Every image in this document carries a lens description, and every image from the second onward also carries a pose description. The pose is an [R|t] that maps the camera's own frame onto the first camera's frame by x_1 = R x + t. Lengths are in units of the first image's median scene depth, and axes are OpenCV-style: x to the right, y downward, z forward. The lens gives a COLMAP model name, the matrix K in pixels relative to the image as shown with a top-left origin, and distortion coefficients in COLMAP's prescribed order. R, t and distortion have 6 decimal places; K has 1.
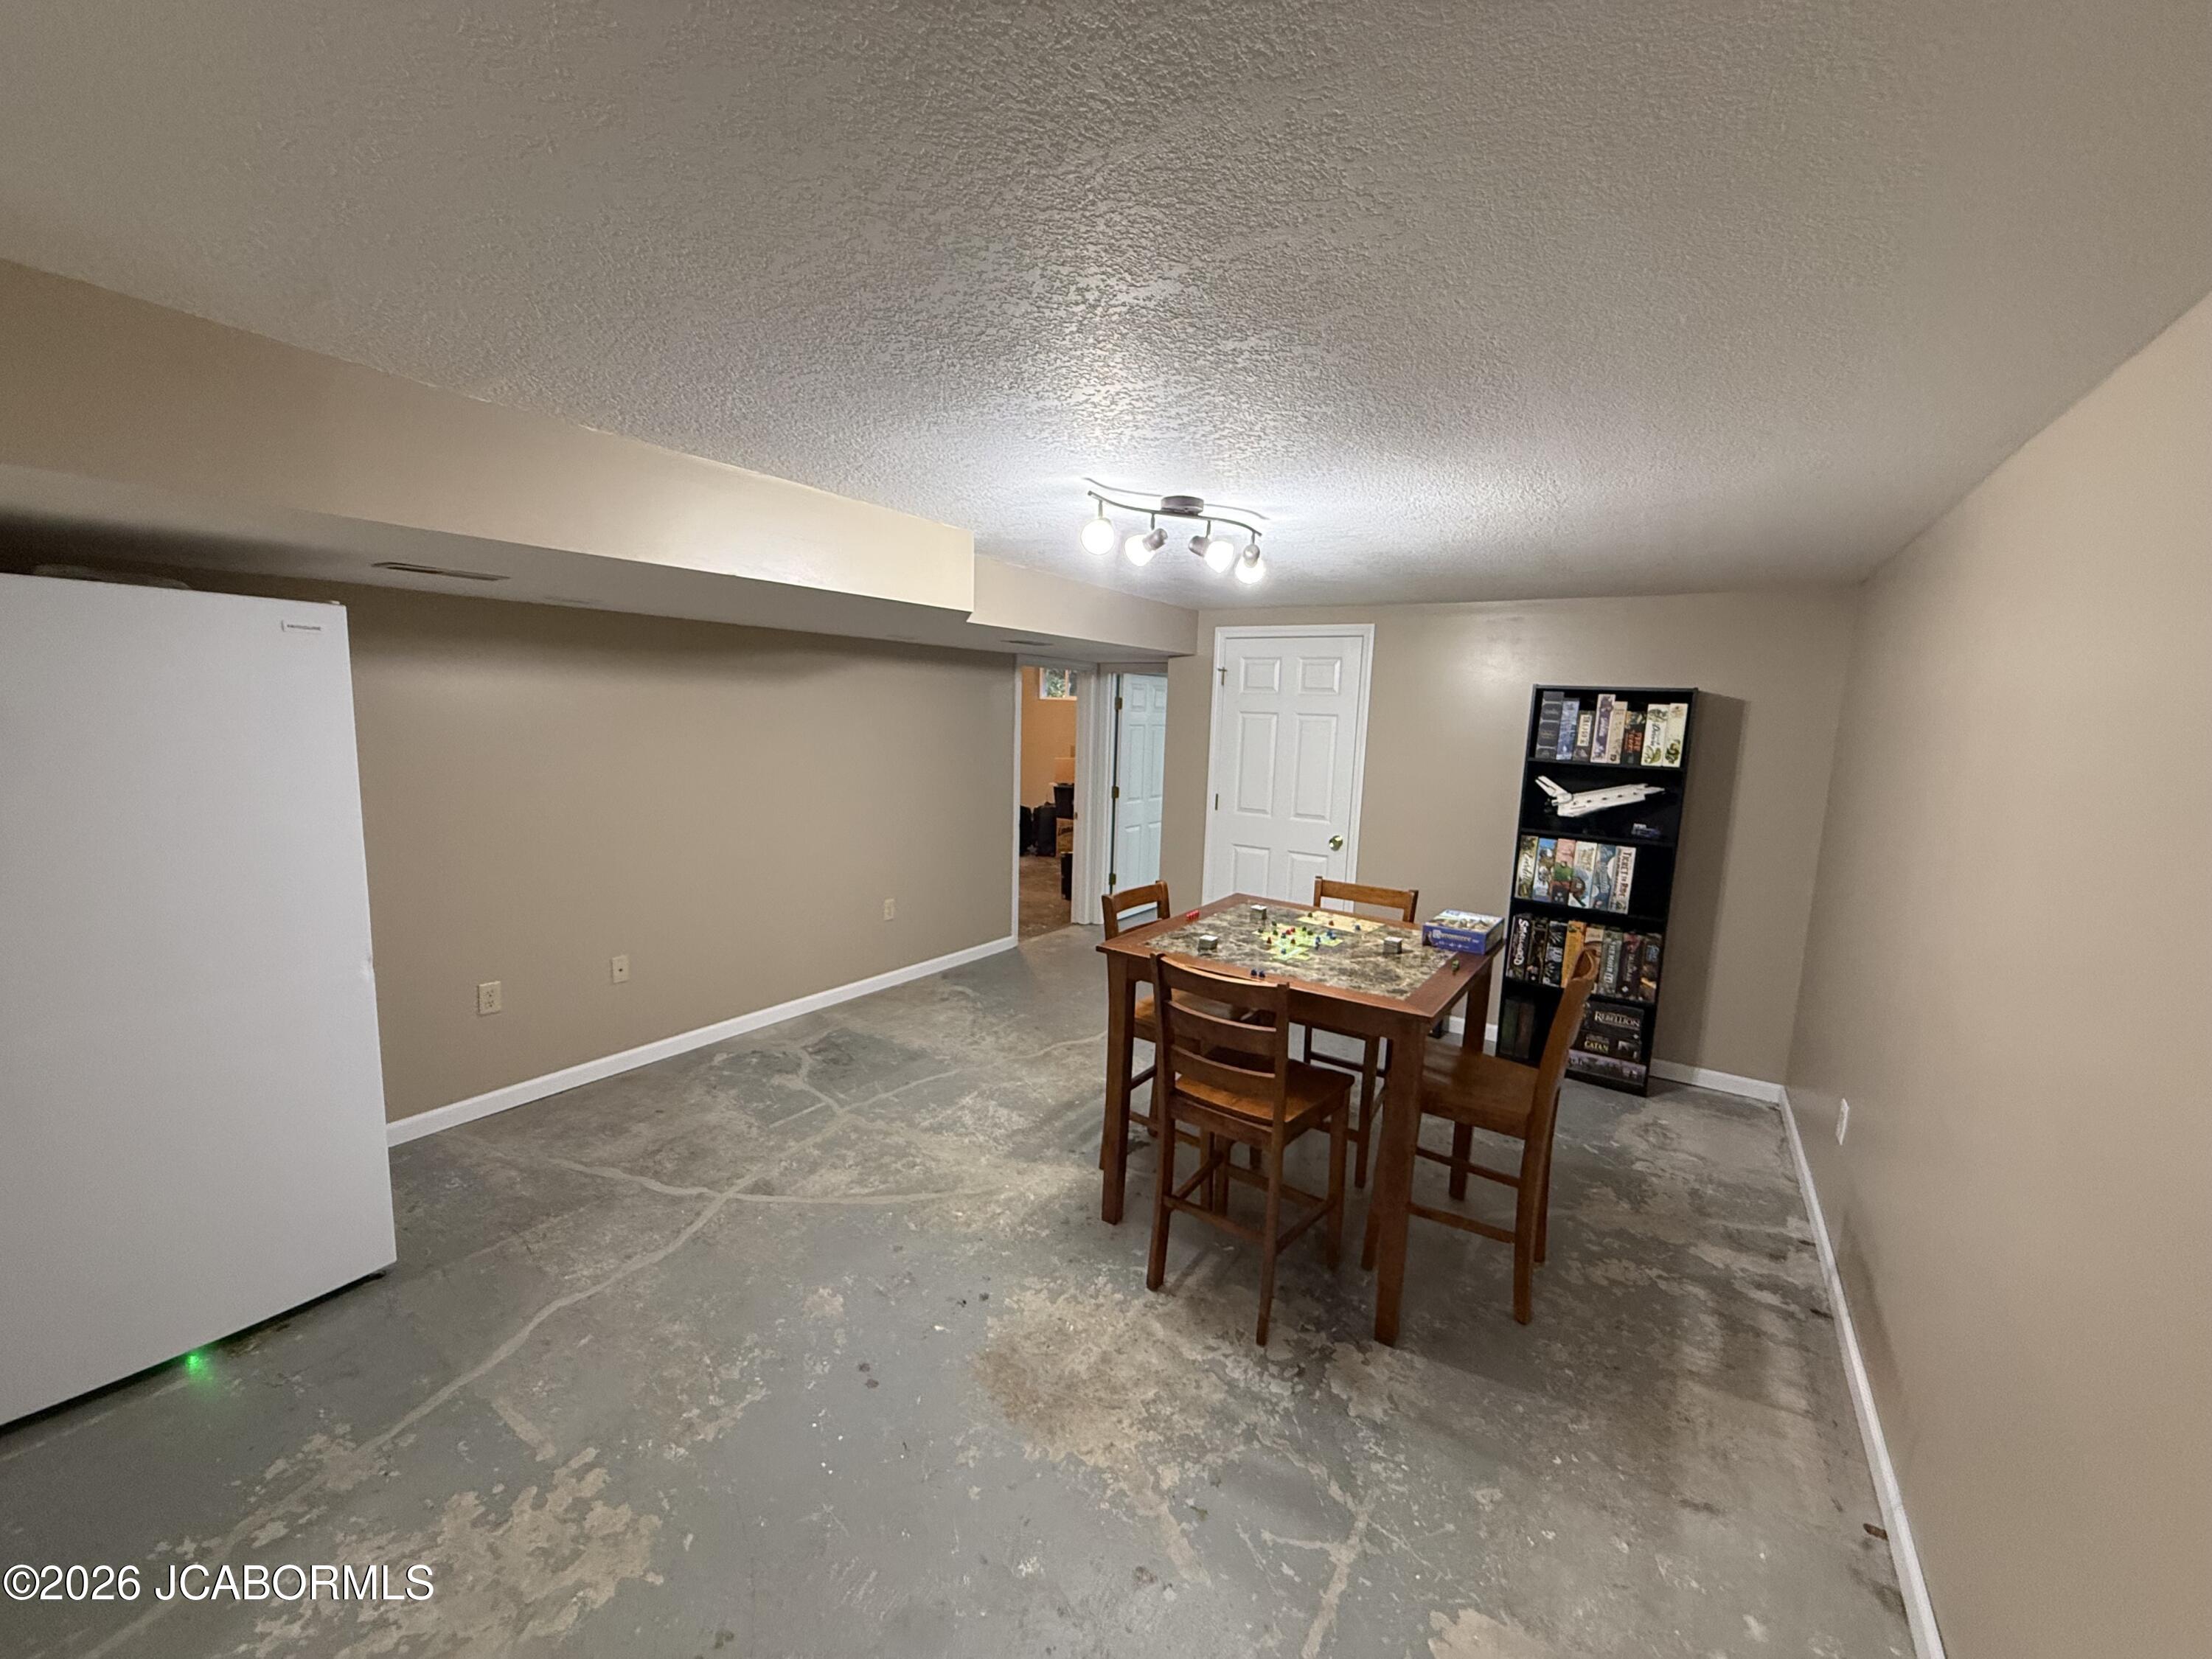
lens RADIAL K [[883.6, 0, 1103.2], [0, 883.6, 824.6], [0, 0, 1]] dist [0.002258, 0.000234]
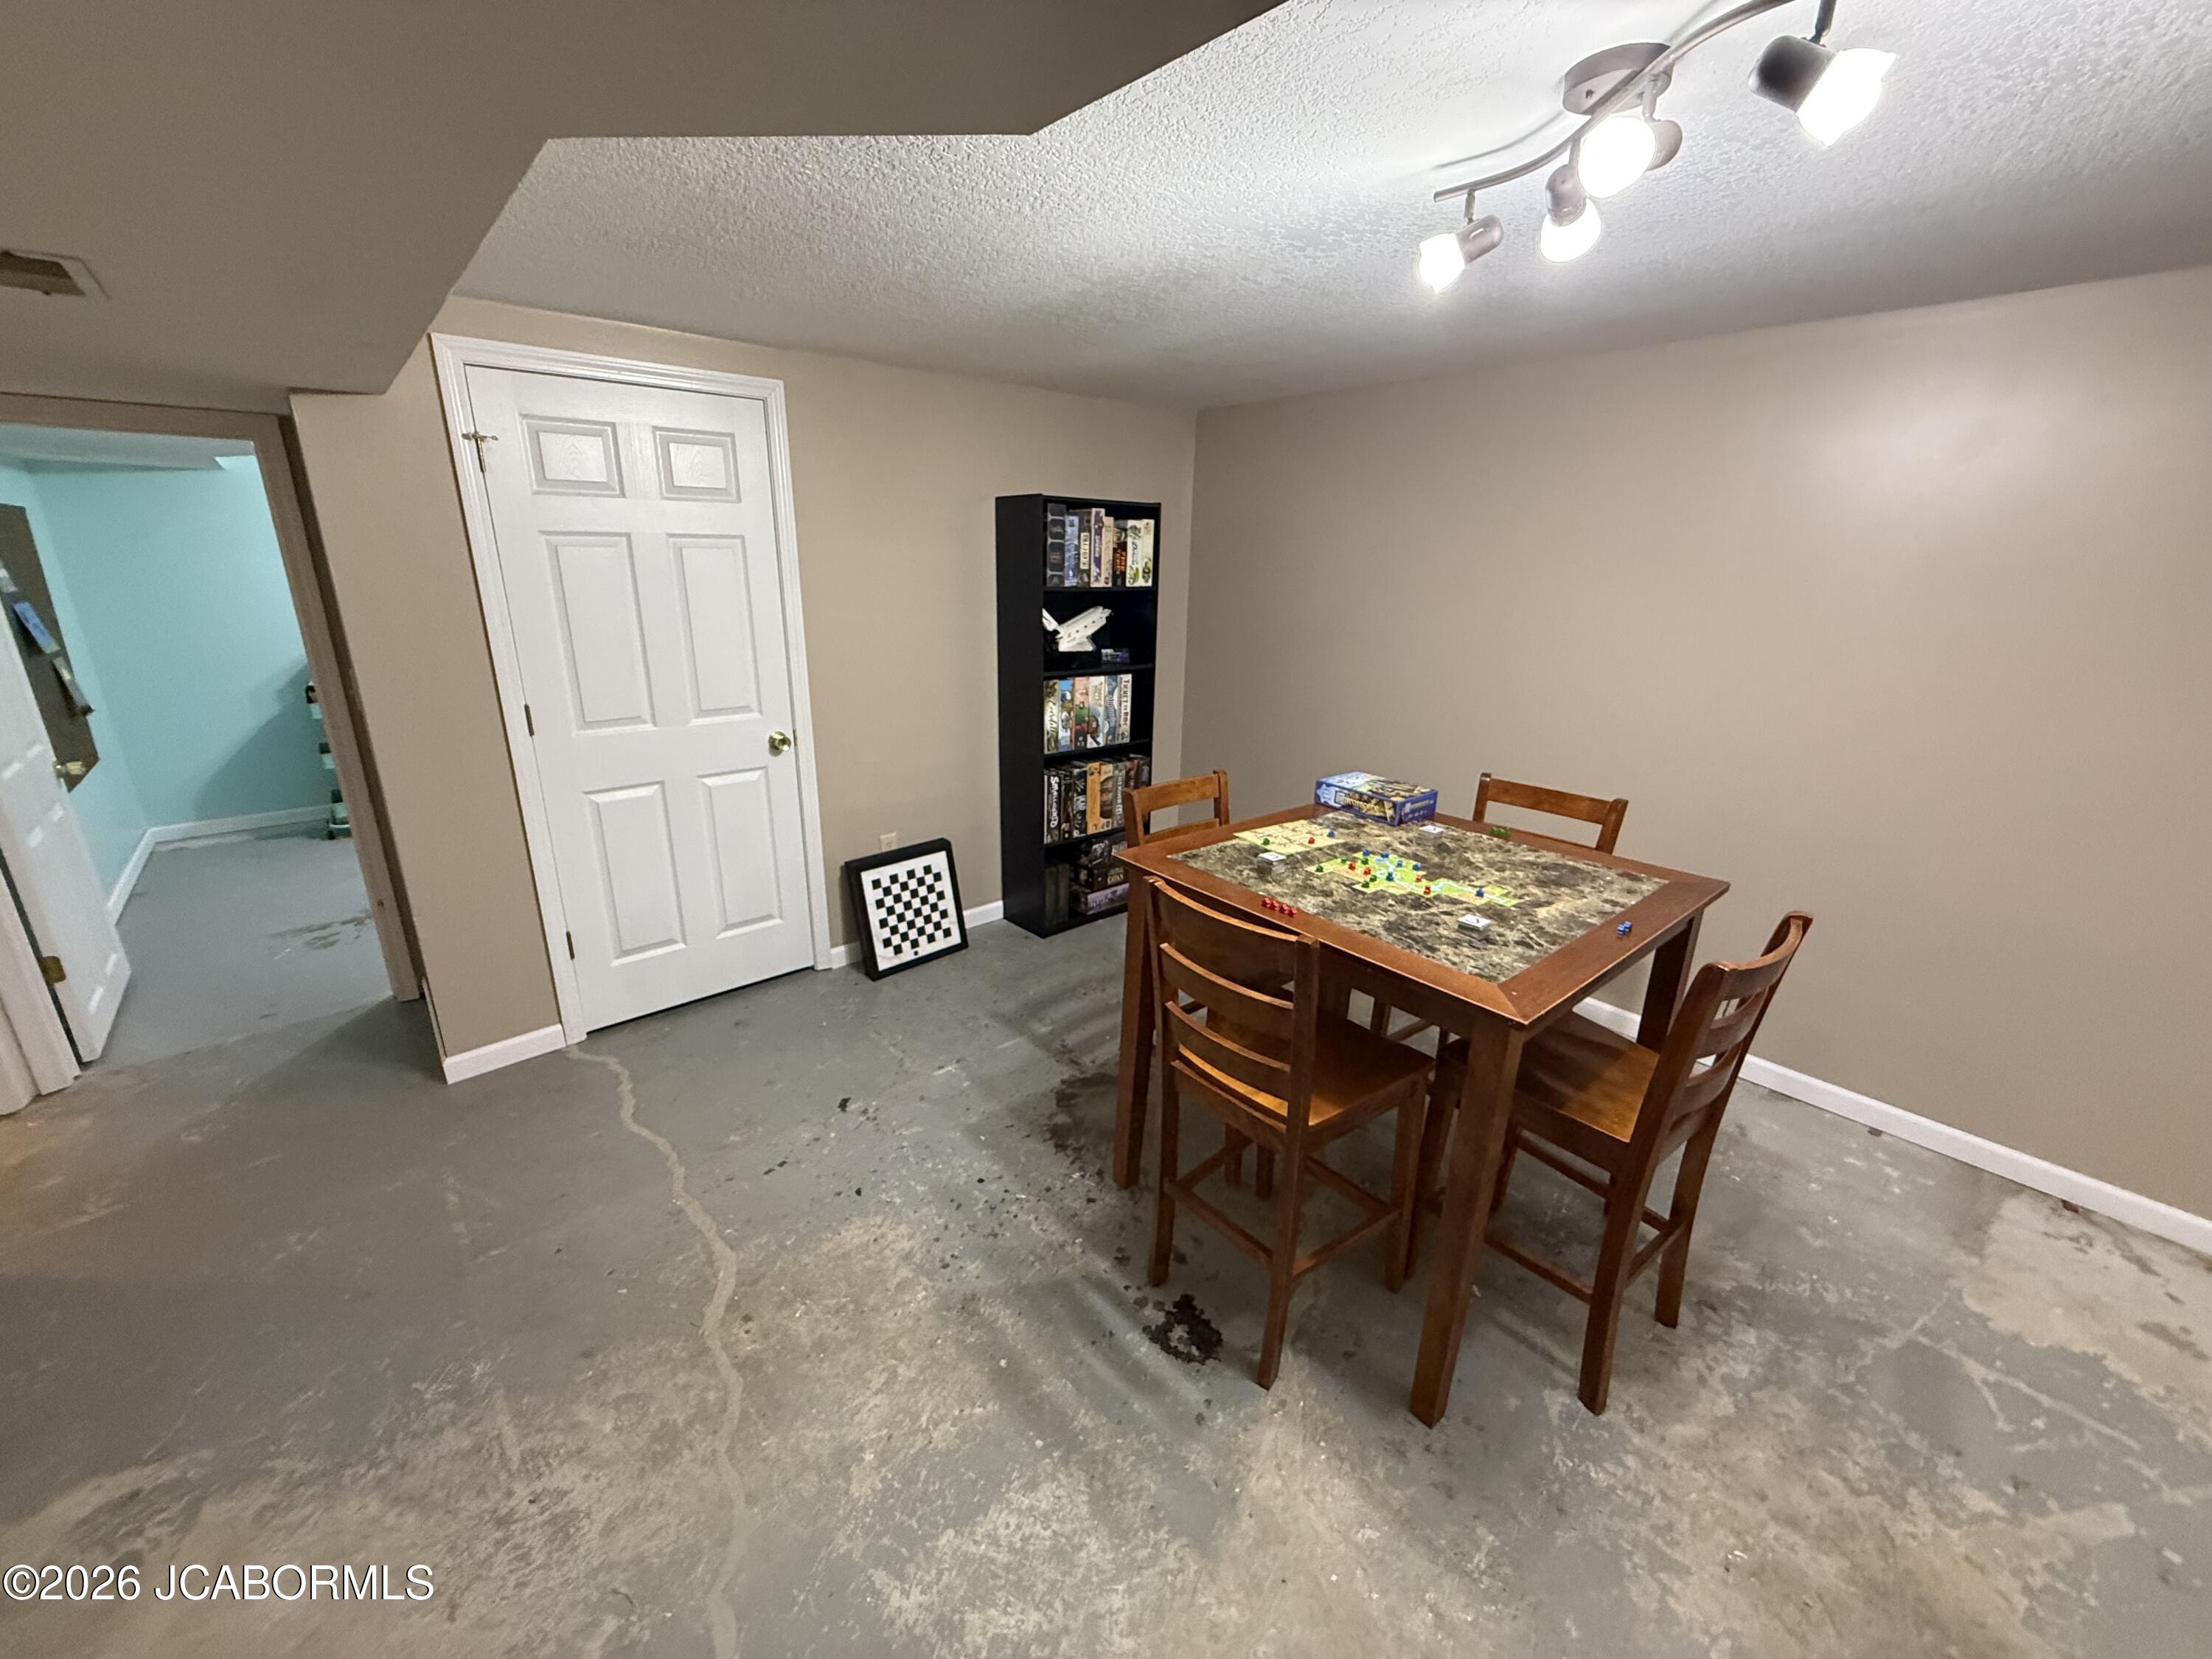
lens RADIAL K [[883.6, 0, 1103.2], [0, 883.6, 824.6], [0, 0, 1]] dist [0.002258, 0.000234]
pose [[0.274922, -0.314872, 0.908446, -0.342158], [0.120104, 0.948700, 0.292477, -0.103412], [-0.953936, 0.028700, 0.298636, 0.728870]]
